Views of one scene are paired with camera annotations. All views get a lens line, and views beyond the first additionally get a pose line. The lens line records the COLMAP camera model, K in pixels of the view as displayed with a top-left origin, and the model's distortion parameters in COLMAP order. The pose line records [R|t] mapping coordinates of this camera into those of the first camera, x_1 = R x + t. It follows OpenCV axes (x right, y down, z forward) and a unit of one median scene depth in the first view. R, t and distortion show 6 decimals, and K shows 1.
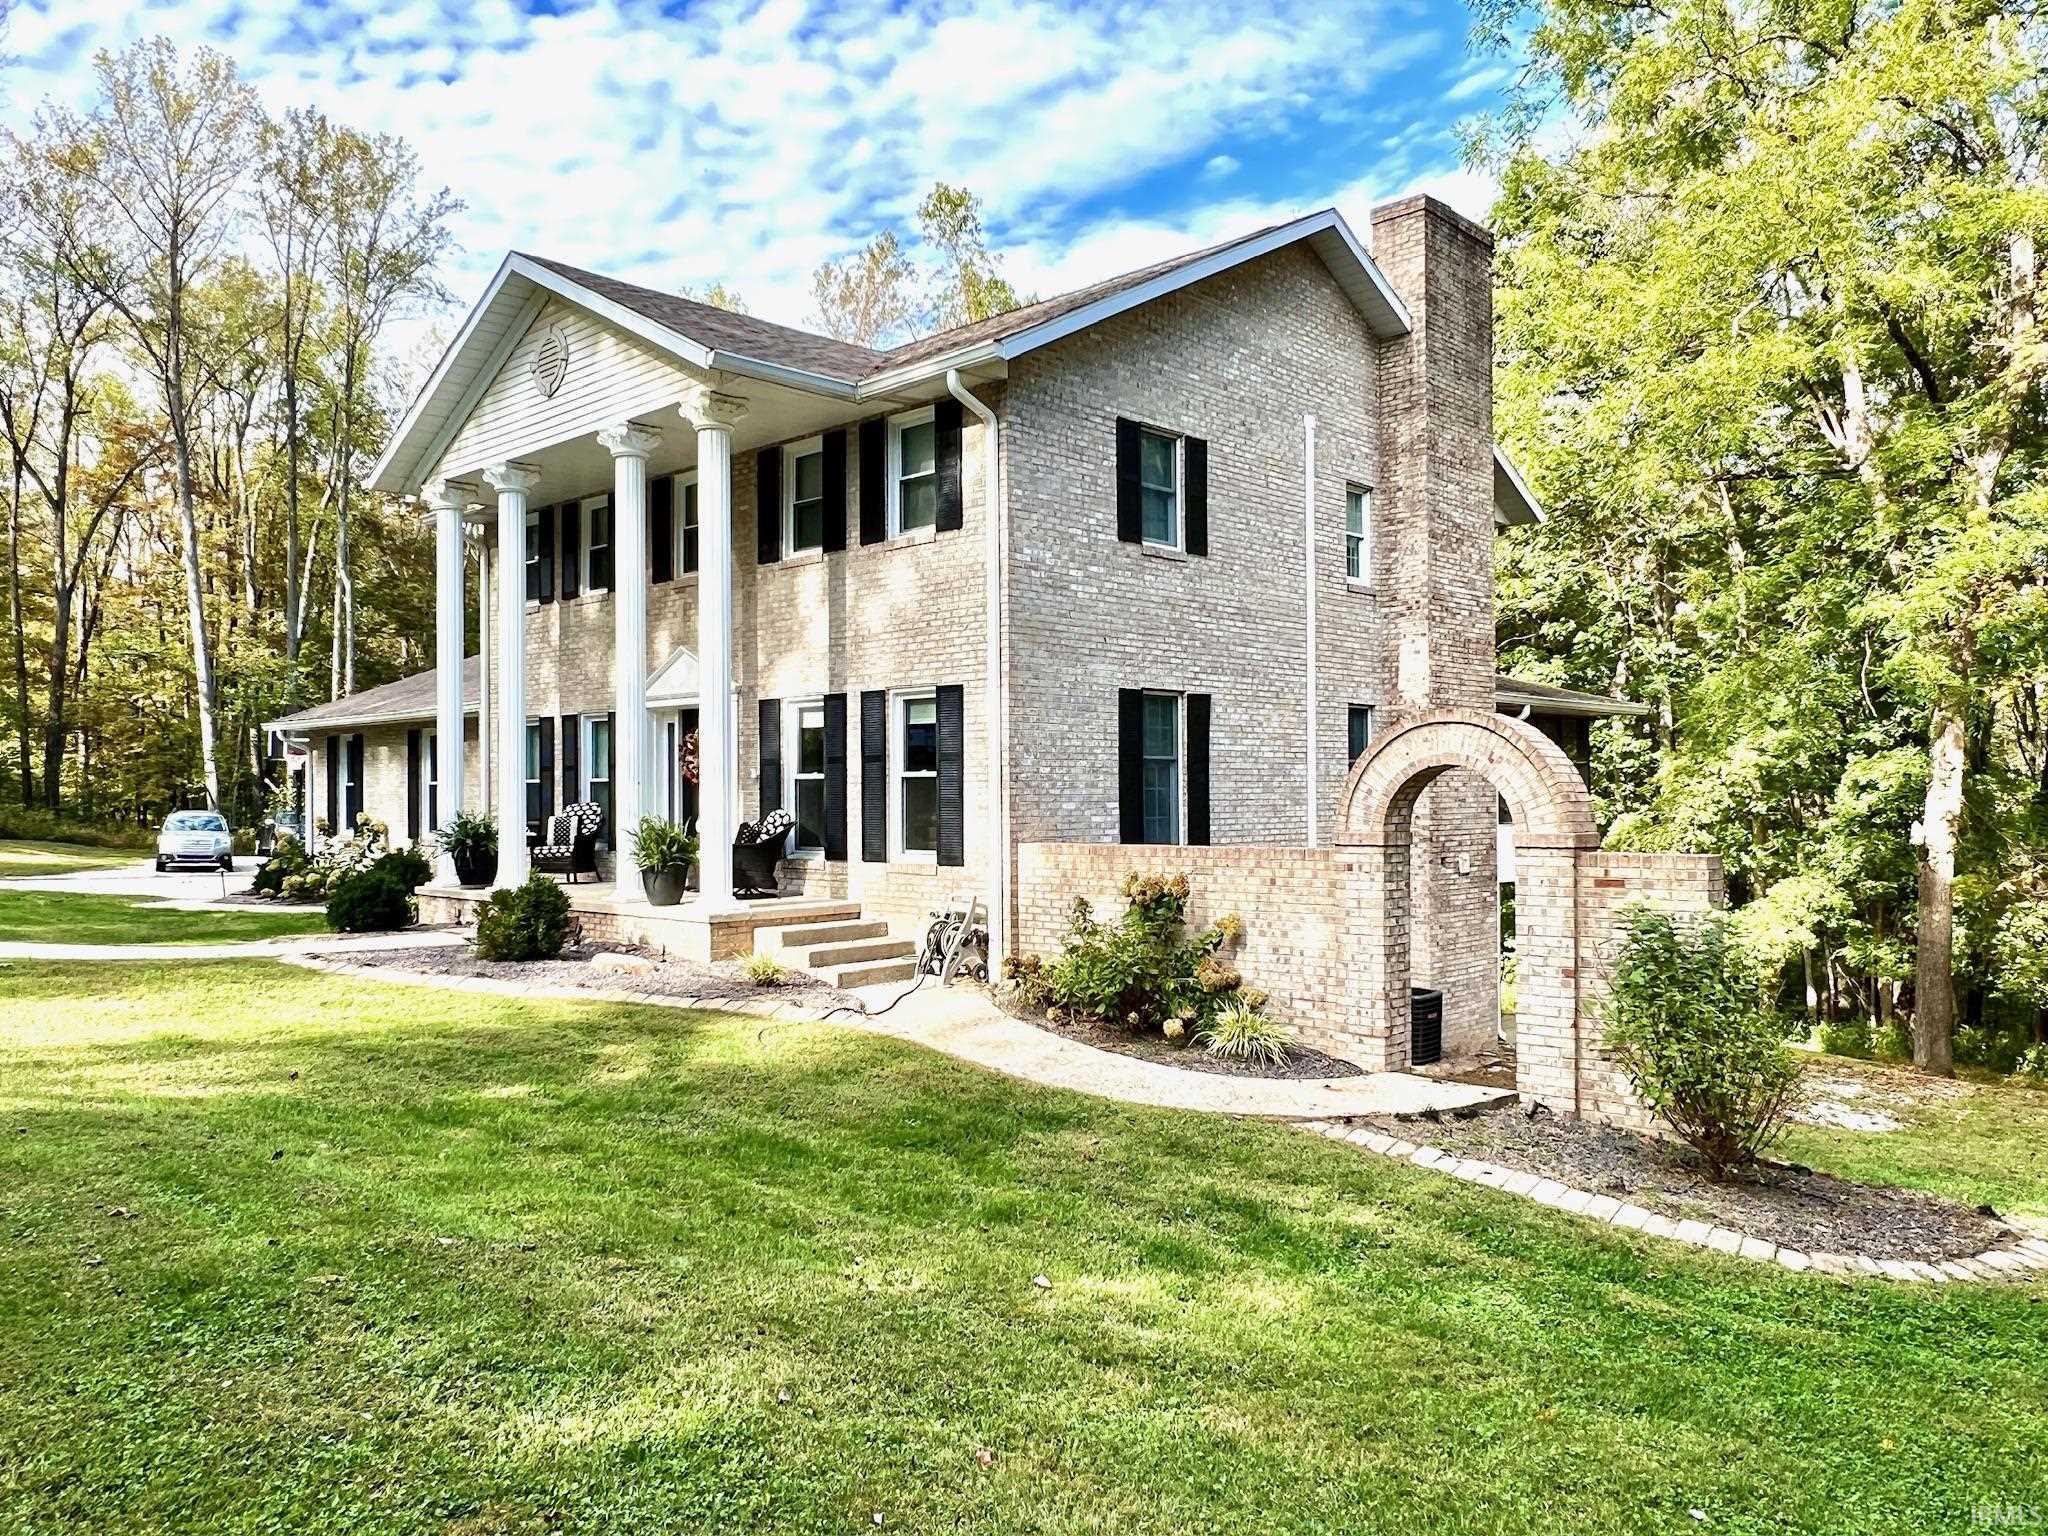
lens RADIAL K [[1423.3, 0, 1033.1], [0, 1423.3, 772.9], [0, 0, 1]] dist [-0.000911, -0.000395]
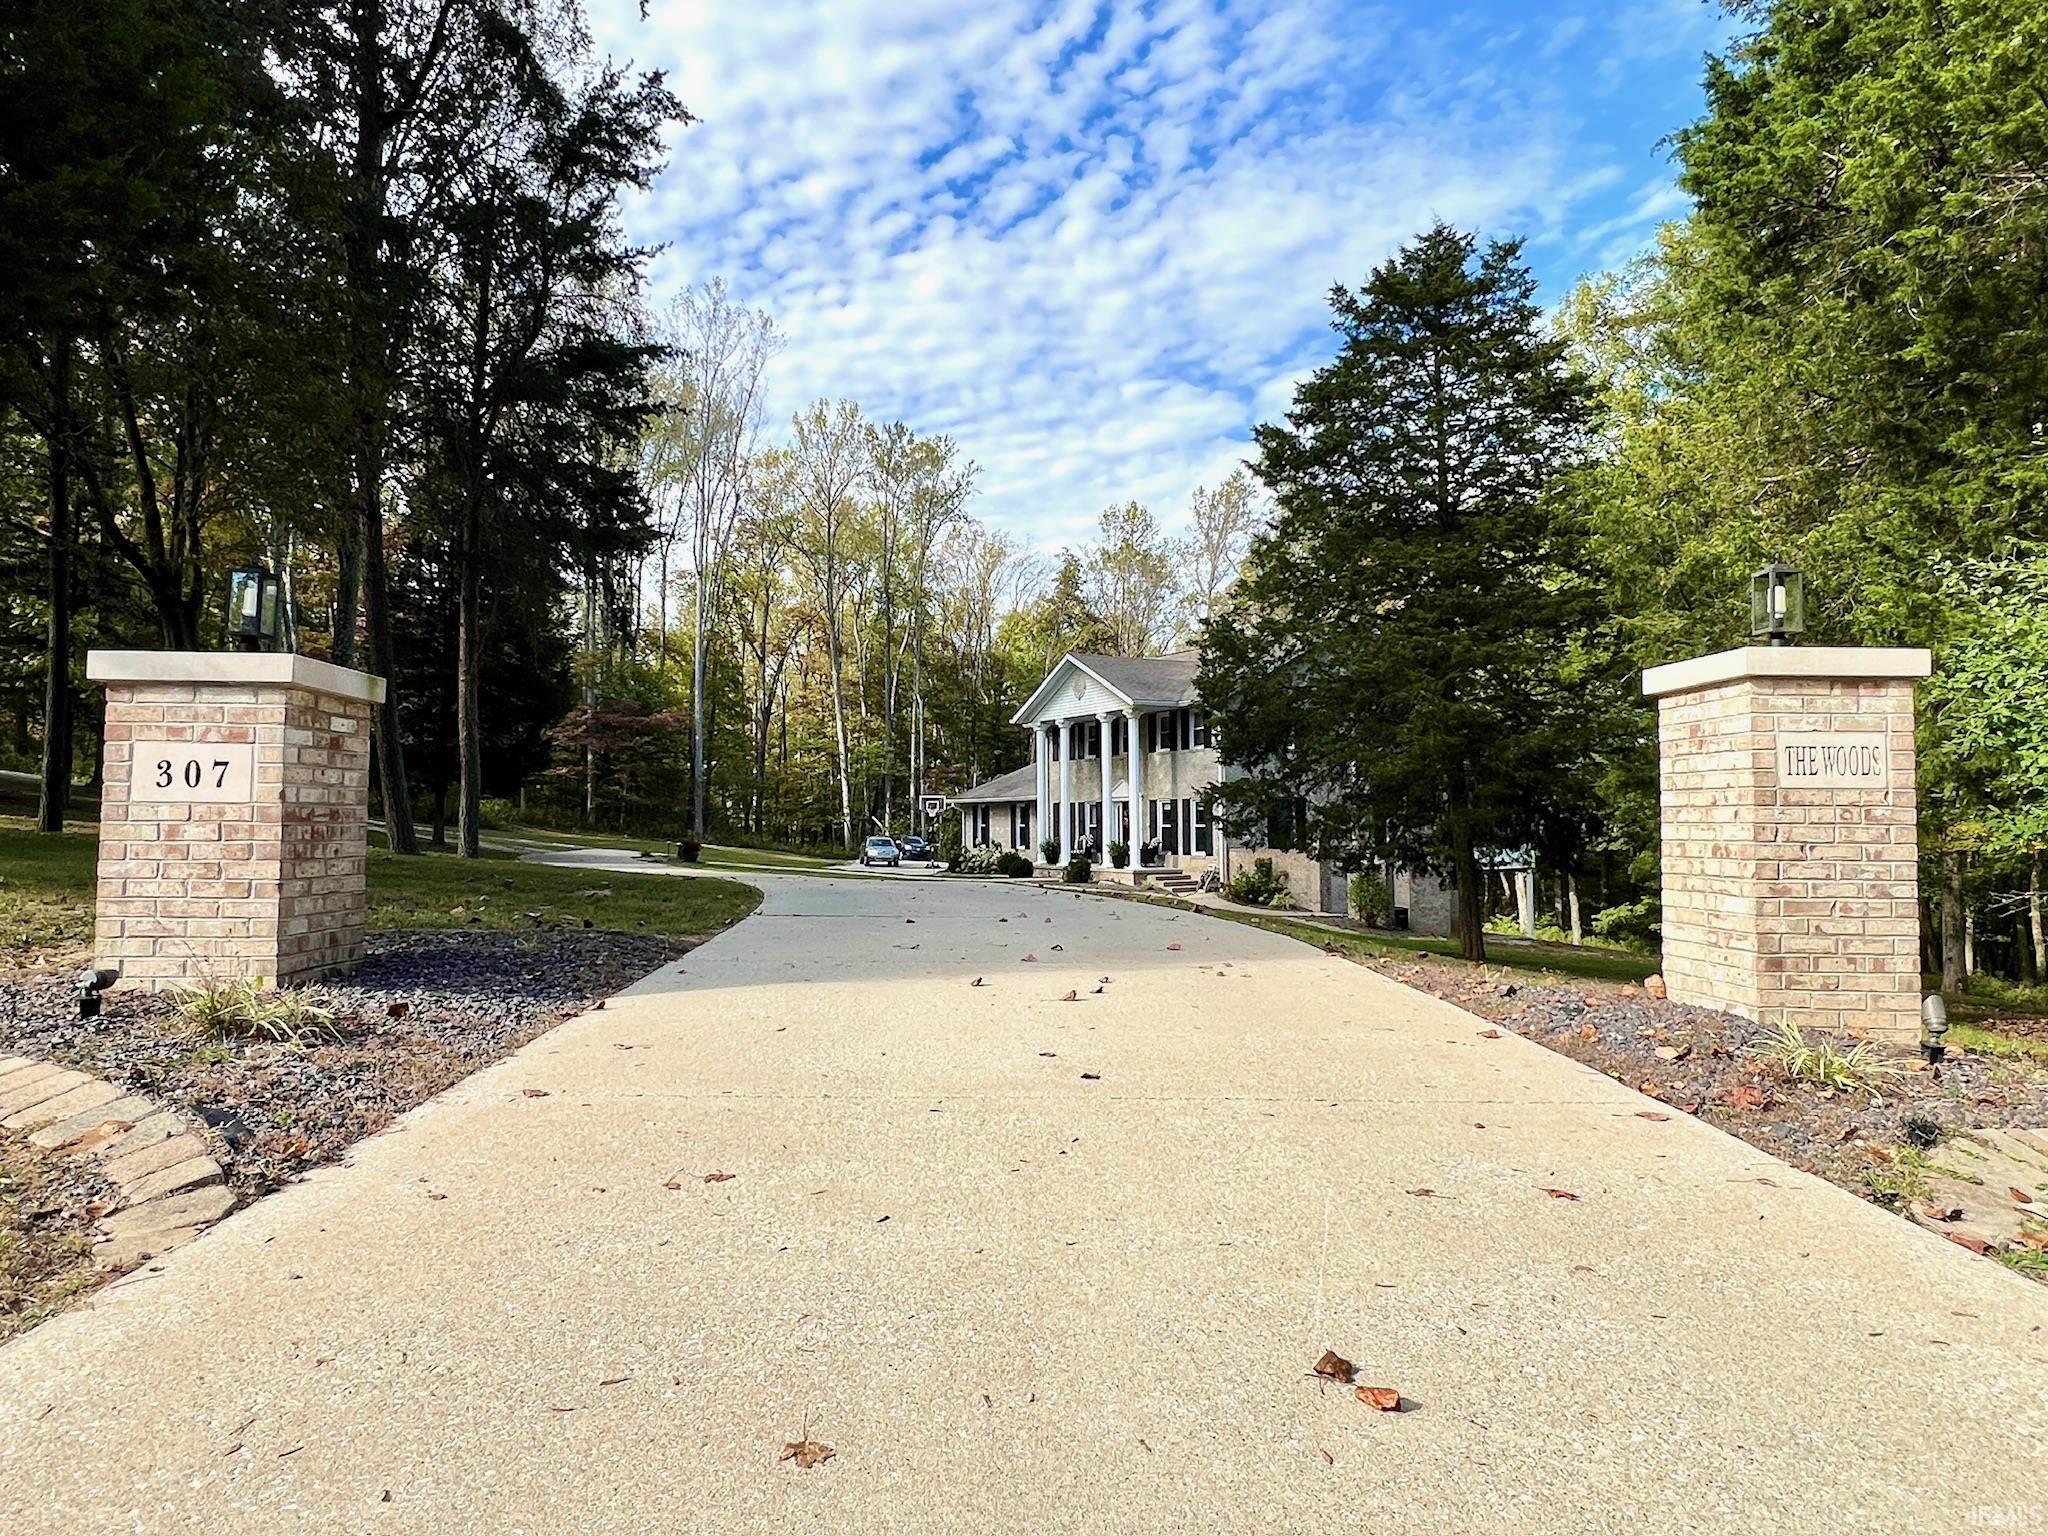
lens RADIAL K [[1135.3, 0, 1028.4], [0, 1135.3, 766.5], [0, 0, 1]] dist [-0.001006, -0.000006]
pose [[0.951148, -0.015559, -0.308344, 0.295828], [0.004498, 0.999322, -0.036552, -0.036254], [0.308703, 0.033379, 0.950573, -1.314347]]
